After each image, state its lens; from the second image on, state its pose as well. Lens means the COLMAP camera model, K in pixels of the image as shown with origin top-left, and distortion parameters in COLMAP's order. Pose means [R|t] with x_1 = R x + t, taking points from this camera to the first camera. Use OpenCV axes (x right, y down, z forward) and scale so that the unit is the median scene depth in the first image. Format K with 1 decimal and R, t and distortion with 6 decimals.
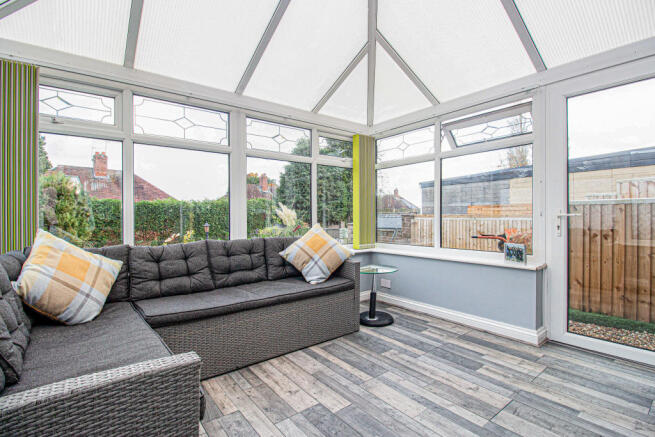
lens RADIAL K [[308.2, 0, 326.9], [0, 308.2, 217.9], [0, 0, 1]] dist [-0.001141, -0.000158]
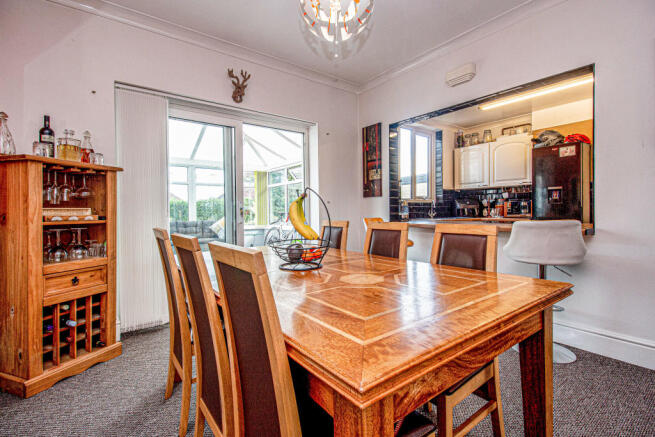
lens RADIAL K [[308.2, 0, 328.4], [0, 308.2, 214.2], [0, 0, 1]] dist [-0.001141, -0.000158]
pose [[0.999771, -0.003832, -0.021051, 0.810377], [0.003939, 0.999980, 0.005046, 0.009311], [0.021031, -0.005128, 0.999766, -1.340653]]
